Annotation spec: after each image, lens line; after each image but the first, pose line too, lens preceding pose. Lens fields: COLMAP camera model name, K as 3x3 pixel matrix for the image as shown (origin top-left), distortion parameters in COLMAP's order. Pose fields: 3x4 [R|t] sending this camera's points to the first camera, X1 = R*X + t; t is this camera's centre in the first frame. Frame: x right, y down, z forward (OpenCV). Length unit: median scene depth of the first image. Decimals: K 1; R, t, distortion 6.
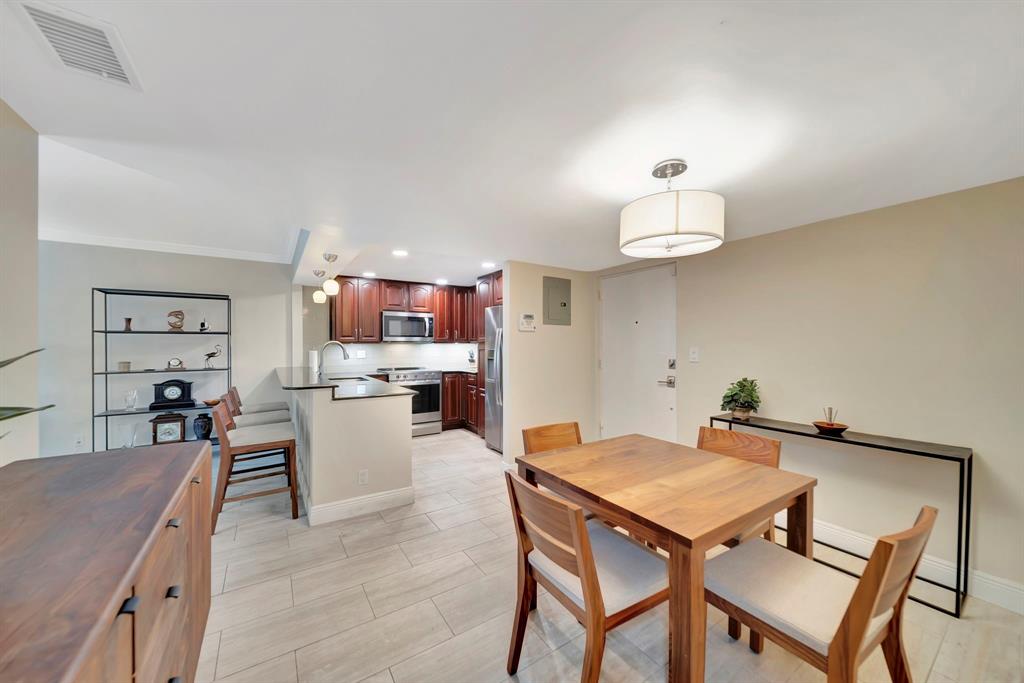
lens RADIAL K [[367.0, 0, 498.7], [0, 367.0, 350.0], [0, 0, 1]] dist [0.000482, -0.000726]
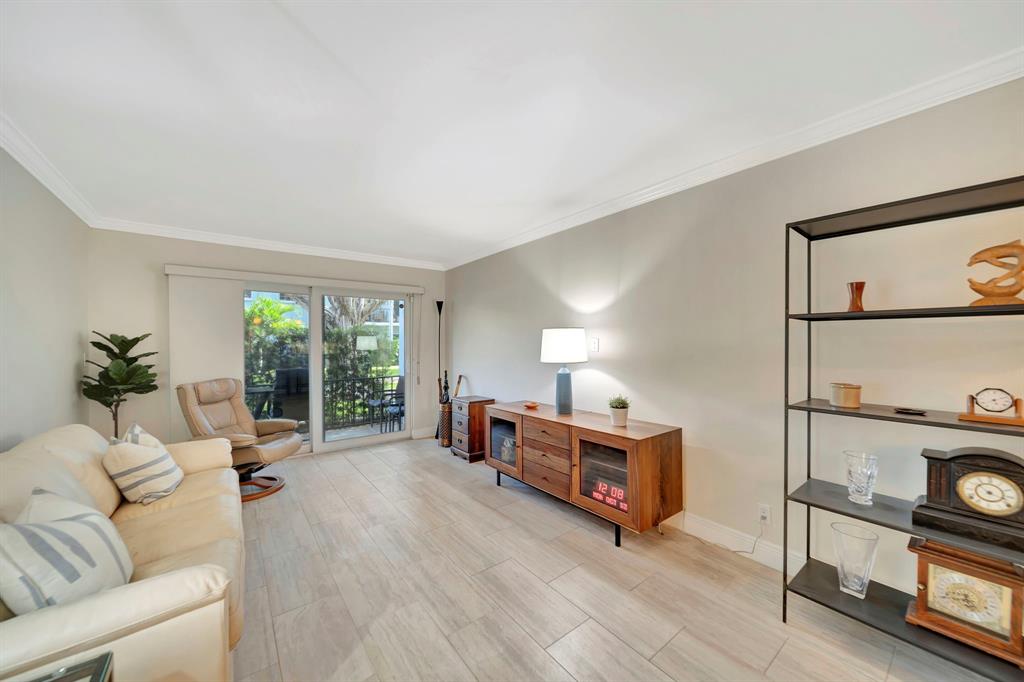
lens RADIAL K [[367.0, 0, 514.3], [0, 367.0, 335.8], [0, 0, 1]] dist [0.000482, -0.000726]
pose [[0.101251, -0.013577, -0.994768, -0.458072], [-0.020100, 0.999675, -0.015690, -0.007857], [0.994658, 0.021583, 0.100946, 0.411316]]
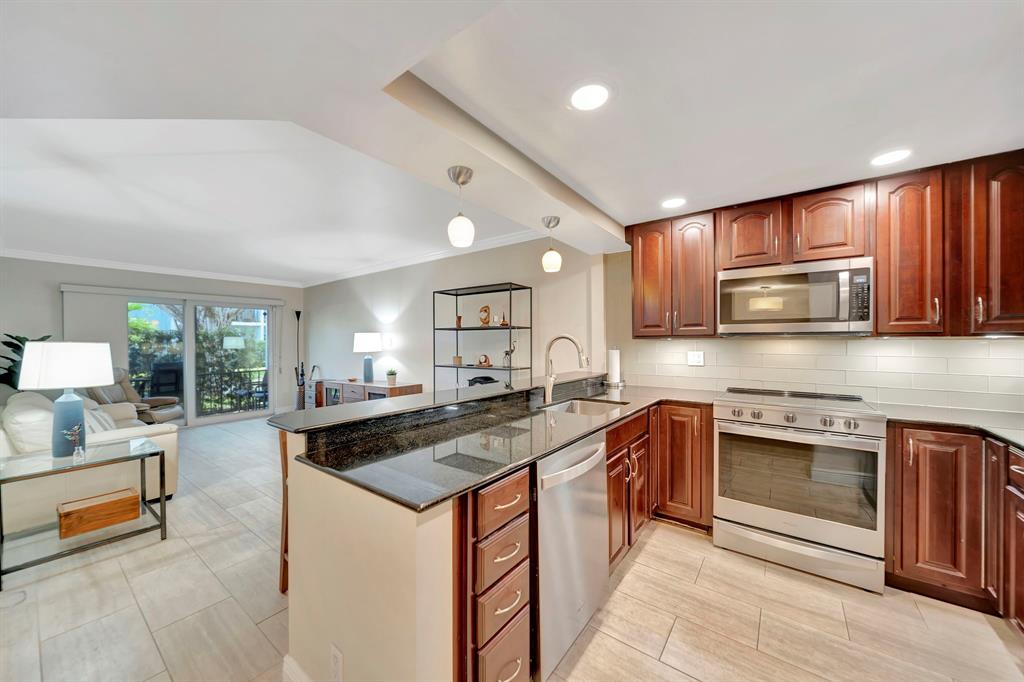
lens RADIAL K [[367.0, 0, 508.7], [0, 367.0, 340.3], [0, 0, 1]] dist [0.000482, -0.000726]
pose [[0.356340, -0.003851, -0.934348, 0.039044], [-0.016680, 0.999806, -0.010482, -0.005076], [0.934207, 0.019320, 0.356207, 0.549605]]
